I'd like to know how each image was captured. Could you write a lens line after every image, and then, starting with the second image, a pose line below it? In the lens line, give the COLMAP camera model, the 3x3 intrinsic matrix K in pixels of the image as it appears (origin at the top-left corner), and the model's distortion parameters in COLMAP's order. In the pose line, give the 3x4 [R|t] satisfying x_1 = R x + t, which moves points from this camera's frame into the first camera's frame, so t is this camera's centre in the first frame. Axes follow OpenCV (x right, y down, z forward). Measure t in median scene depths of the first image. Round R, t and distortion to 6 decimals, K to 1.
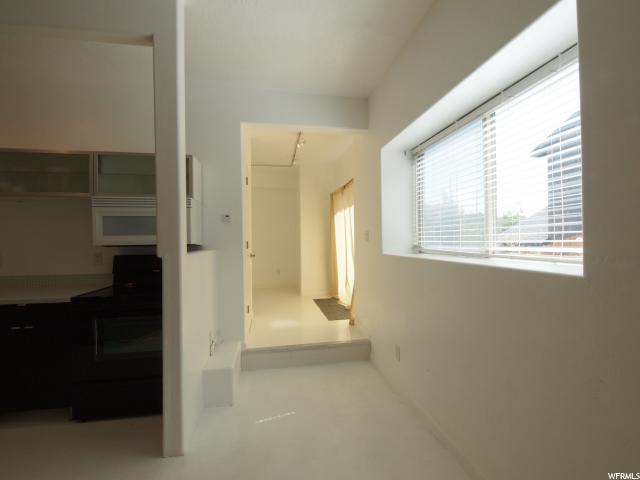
lens RADIAL K [[263.6, 0, 320.0], [0, 263.6, 240.0], [0, 0, 1]] dist [0.001220, 0.000150]
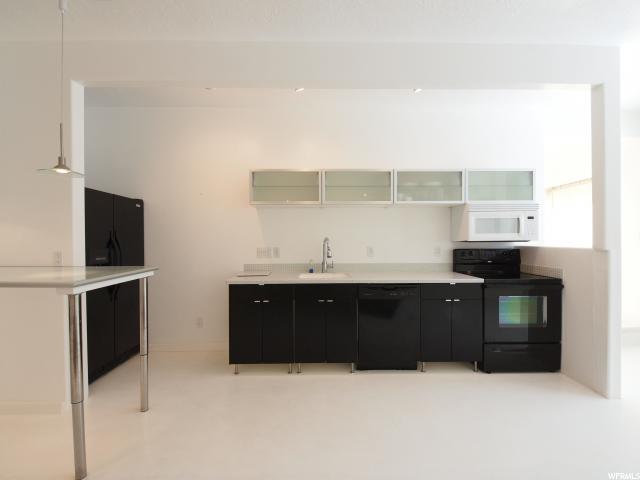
lens RADIAL K [[228.9, 0, 320.0], [0, 228.9, 240.0], [0, 0, 1]] dist [-0.002460, -0.000199]
pose [[0.984883, 0.005571, -0.173132, -1.213871], [-0.004582, 0.999971, 0.006113, 0.012354], [0.173161, -0.005227, 0.984880, -0.217243]]
